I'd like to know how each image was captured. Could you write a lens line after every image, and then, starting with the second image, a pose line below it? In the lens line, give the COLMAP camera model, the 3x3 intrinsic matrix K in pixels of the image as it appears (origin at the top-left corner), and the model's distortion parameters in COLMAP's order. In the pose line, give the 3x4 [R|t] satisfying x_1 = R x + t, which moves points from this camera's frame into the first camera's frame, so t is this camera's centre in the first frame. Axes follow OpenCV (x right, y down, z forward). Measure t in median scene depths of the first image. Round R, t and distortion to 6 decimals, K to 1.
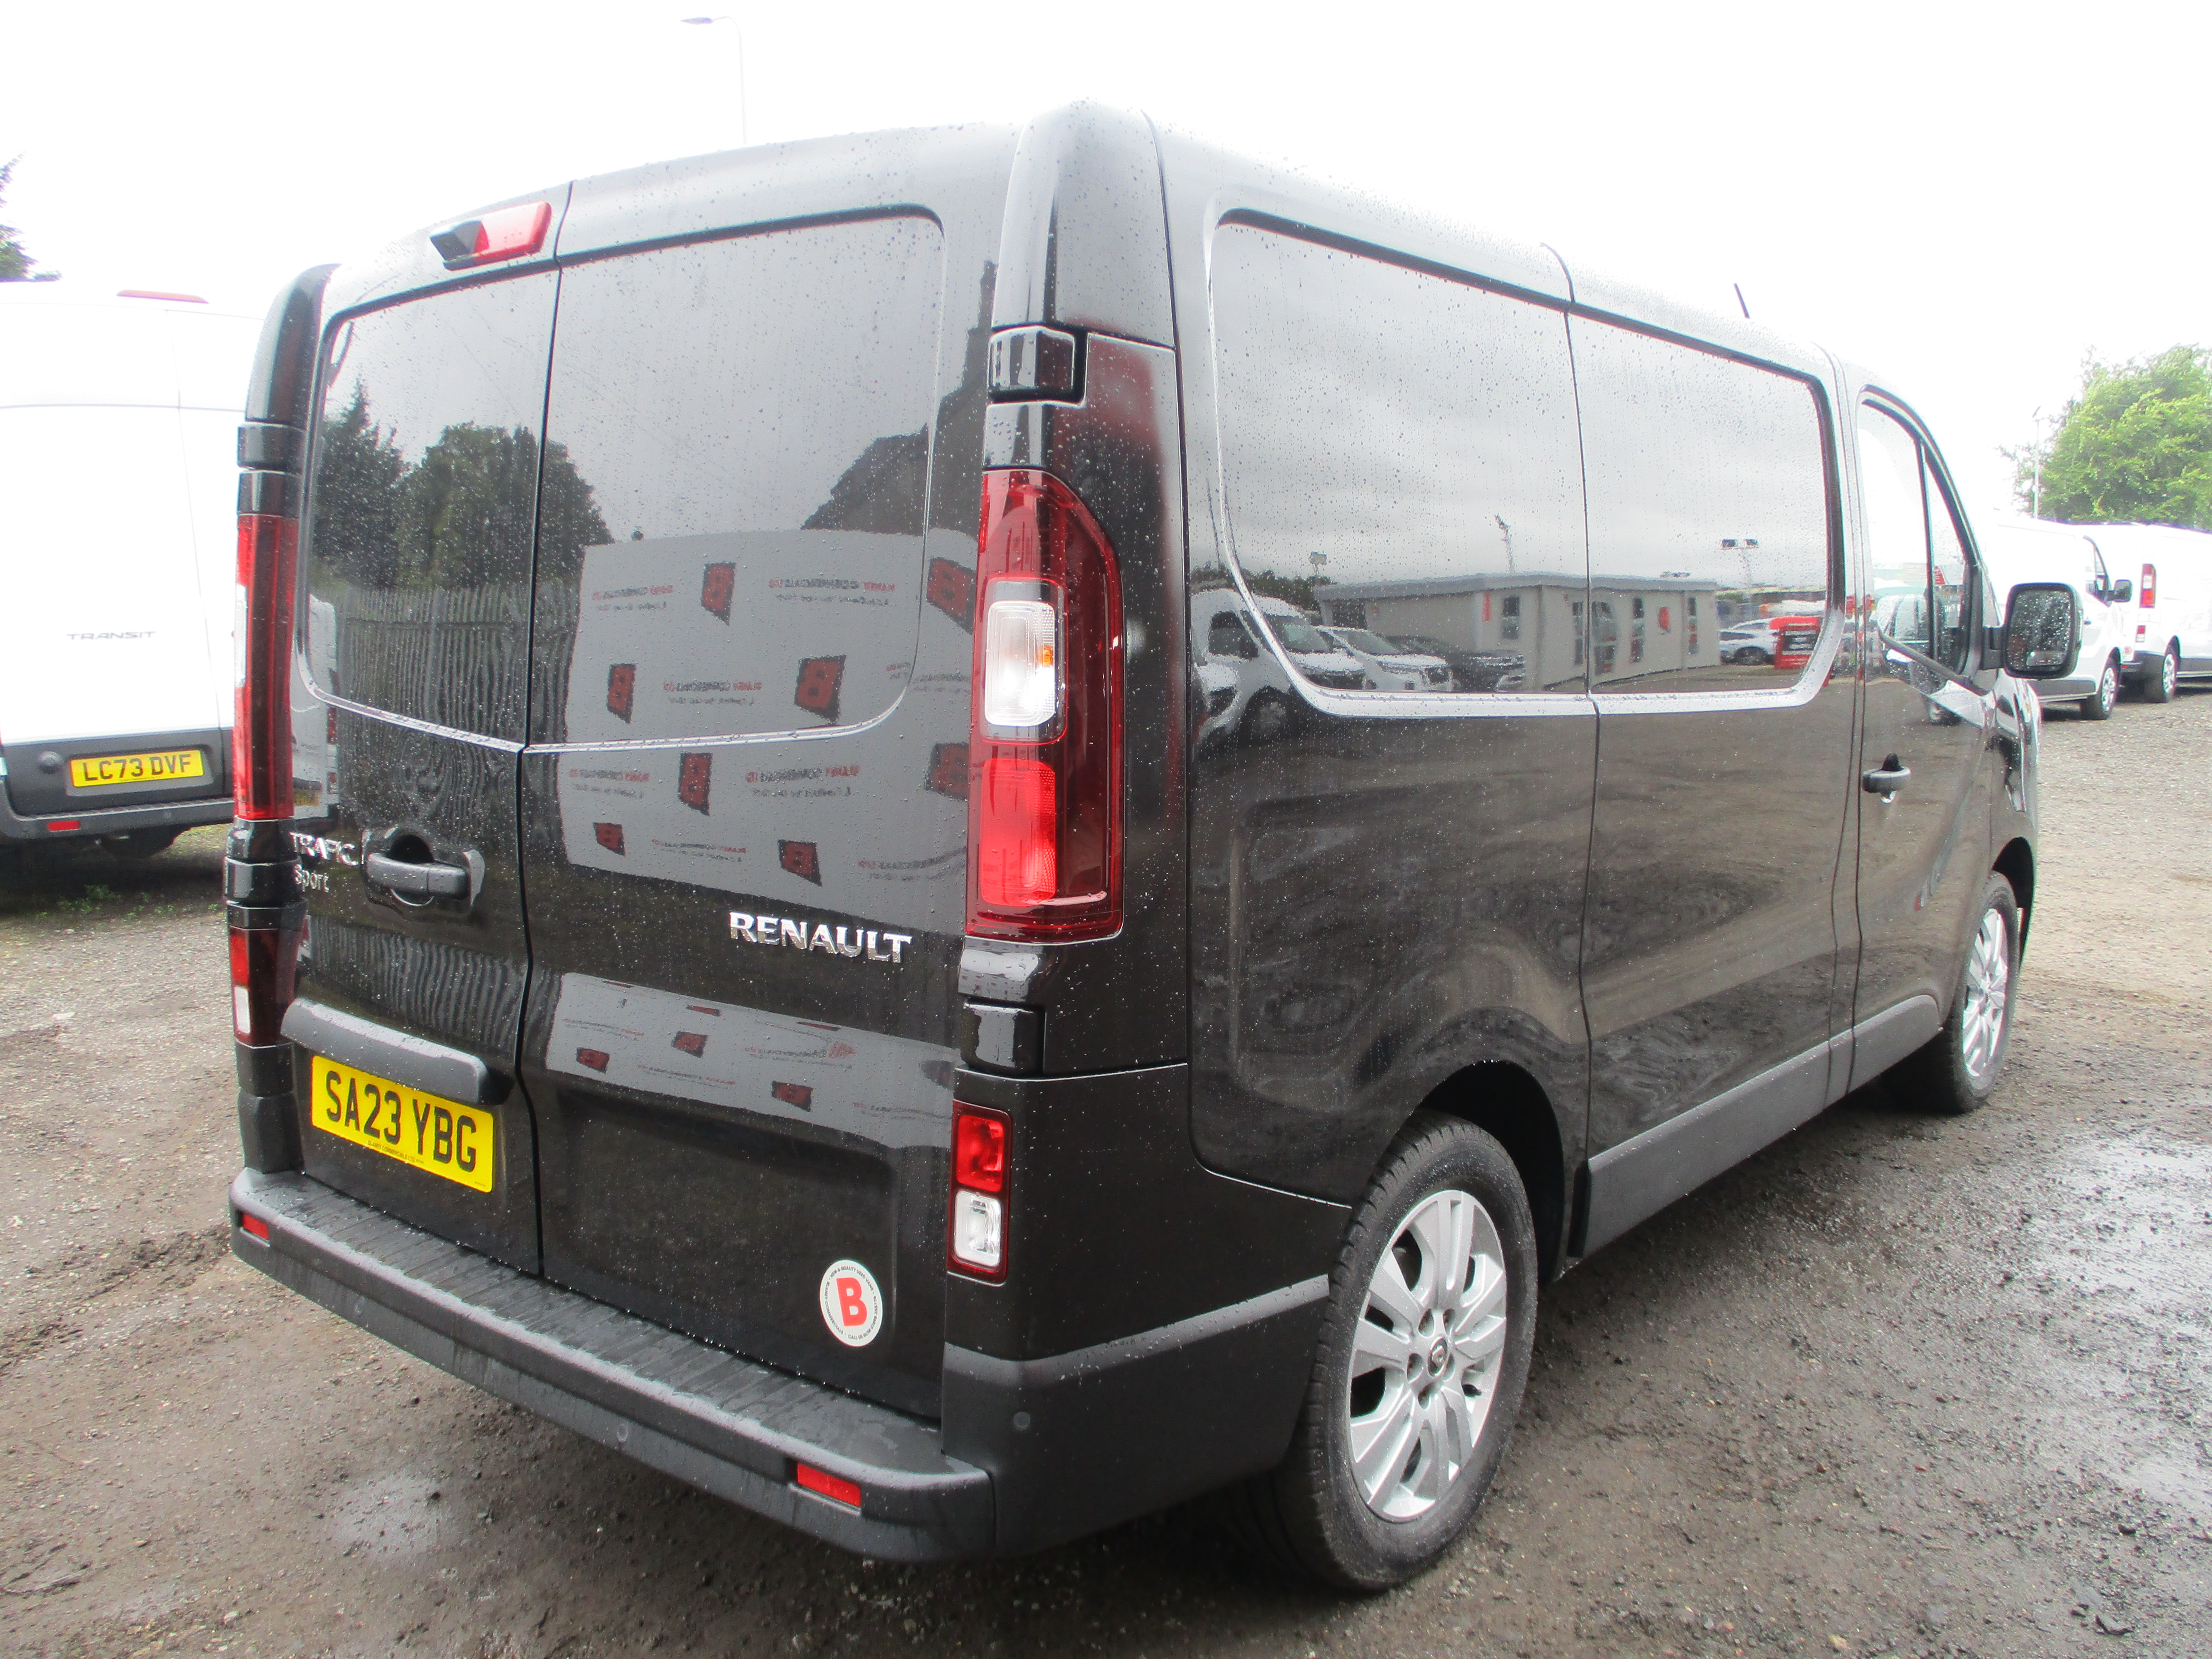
lens RADIAL K [[1815.9, 0, 1106.0], [0, 1815.9, 829.5], [0, 0, 1]] dist [-0.002417, -0.004671]
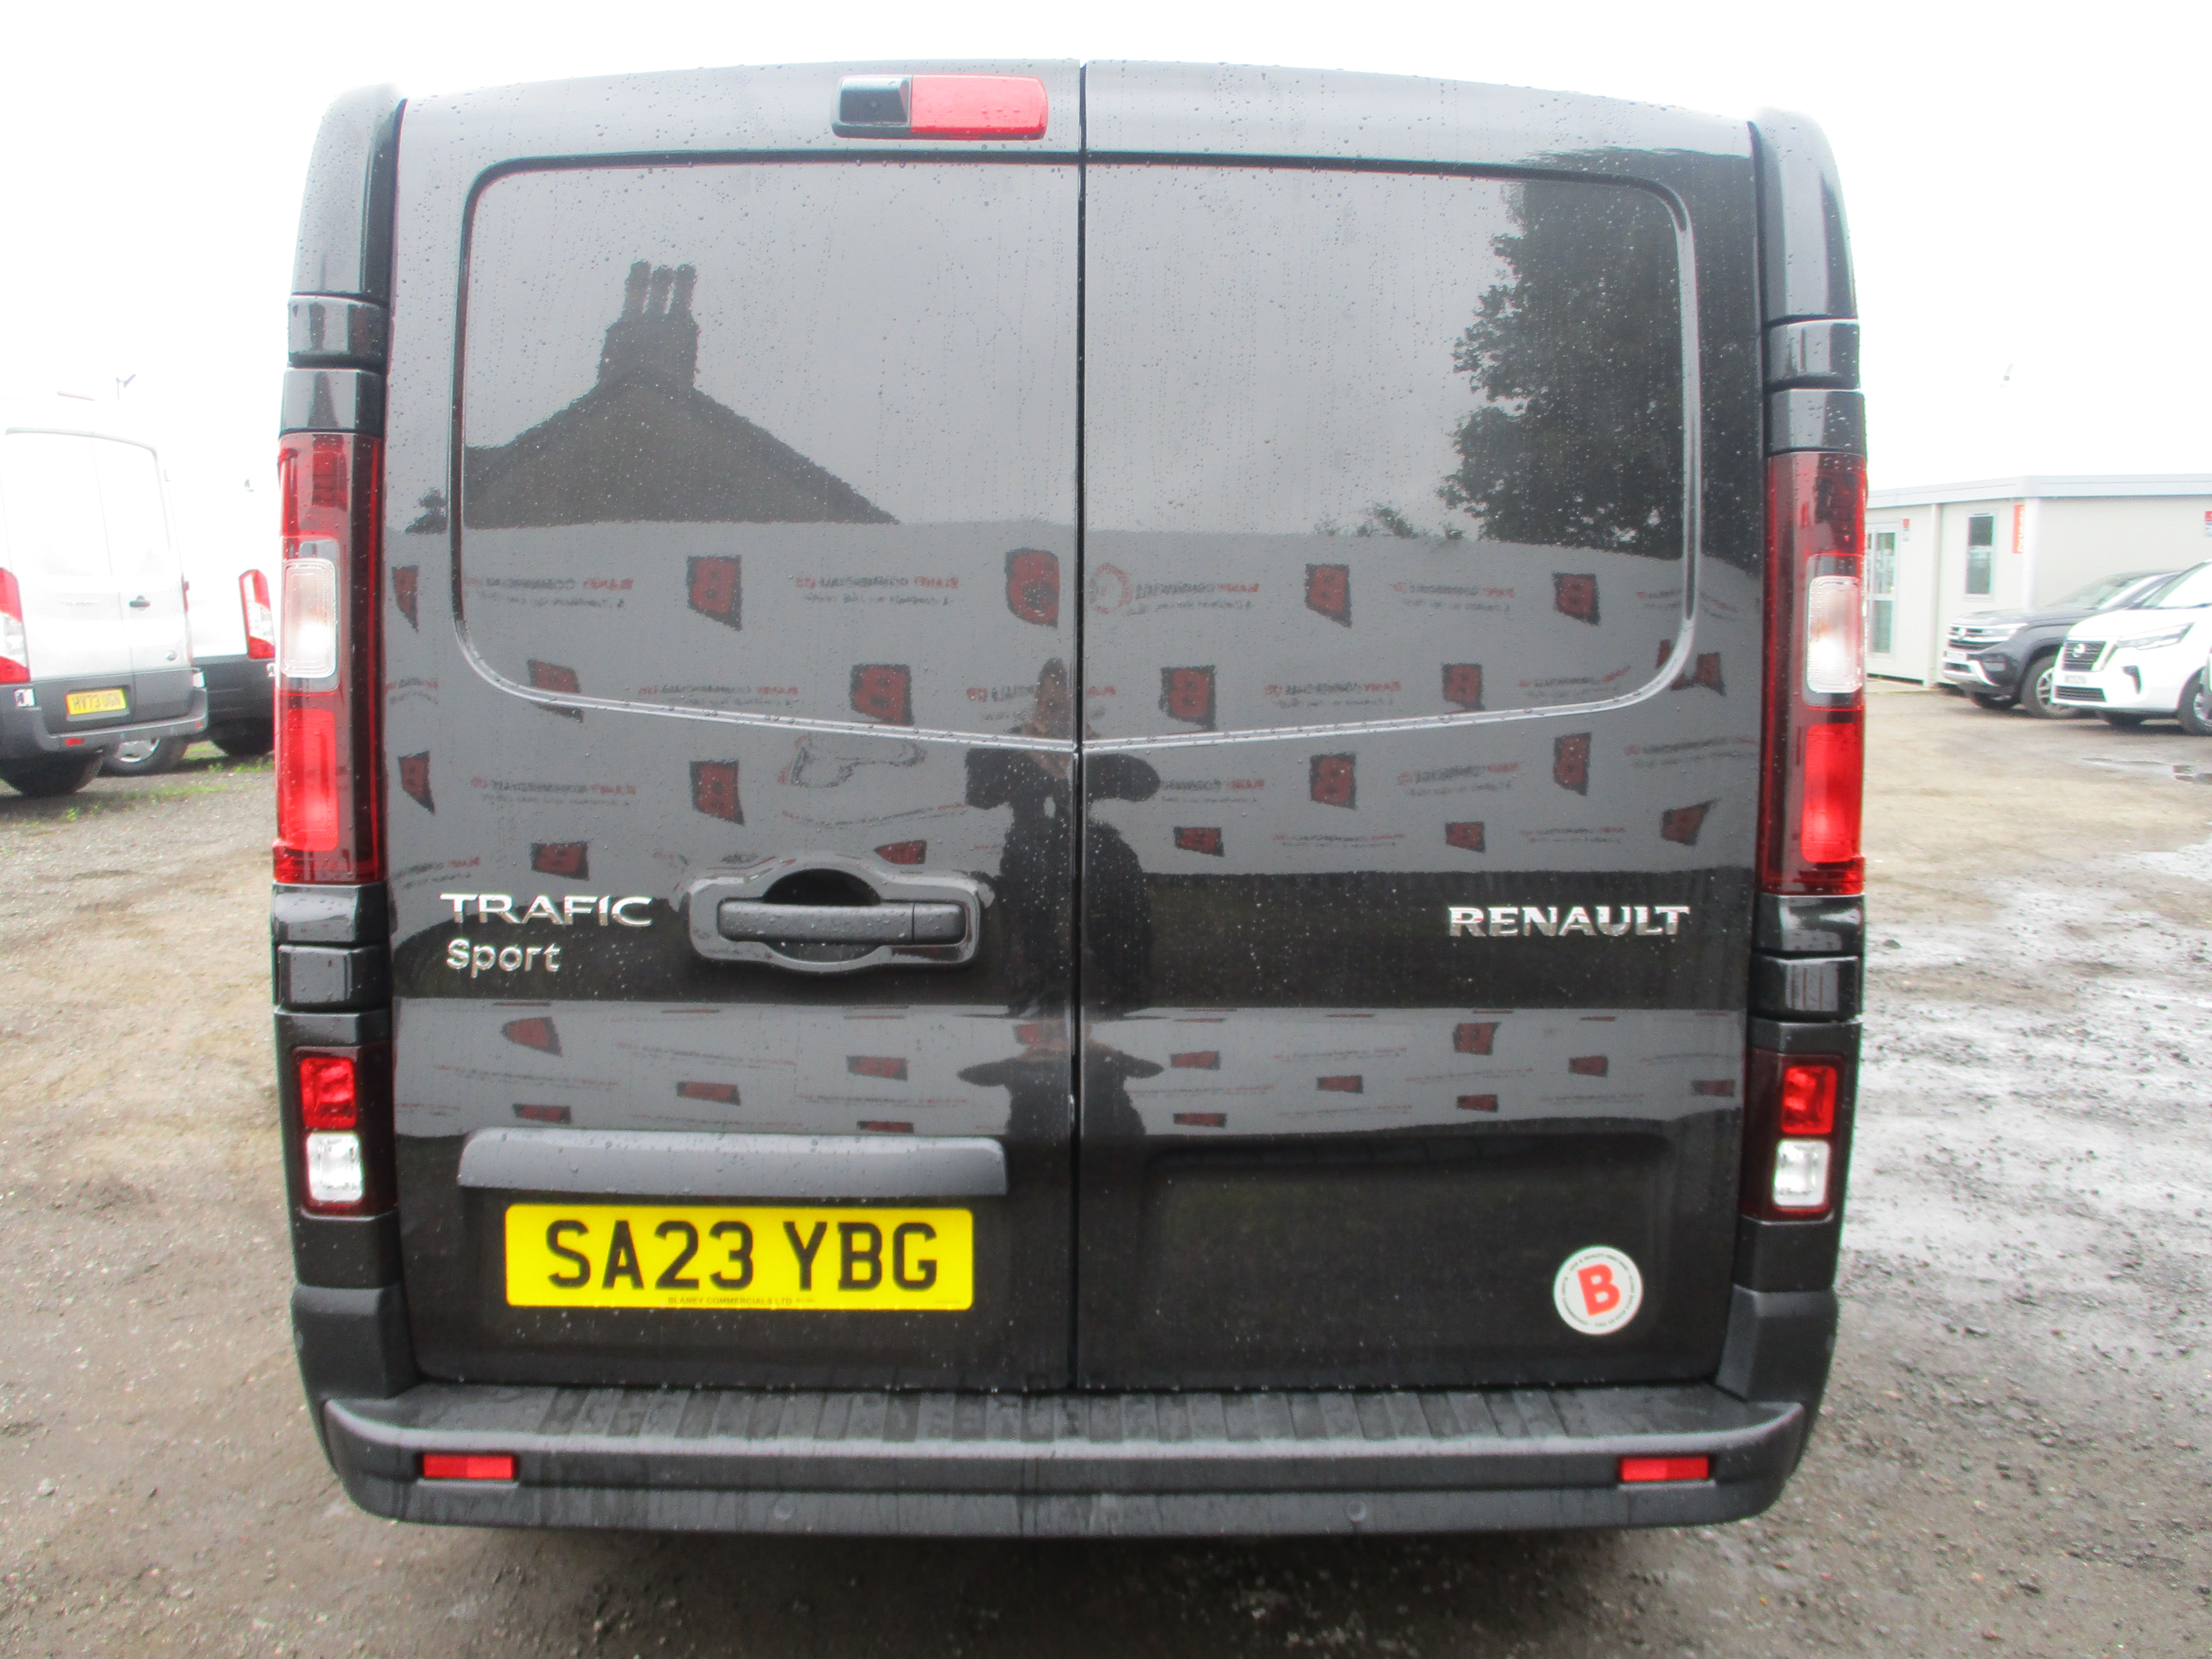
lens RADIAL K [[1815.9, 0, 1106.0], [0, 1815.9, 829.5], [0, 0, 1]] dist [-0.002417, -0.004671]
pose [[0.762207, -0.071129, 0.643414, -0.933775], [0.071573, 0.997111, 0.025442, -0.030330], [-0.643364, 0.026659, 0.765096, 0.405971]]
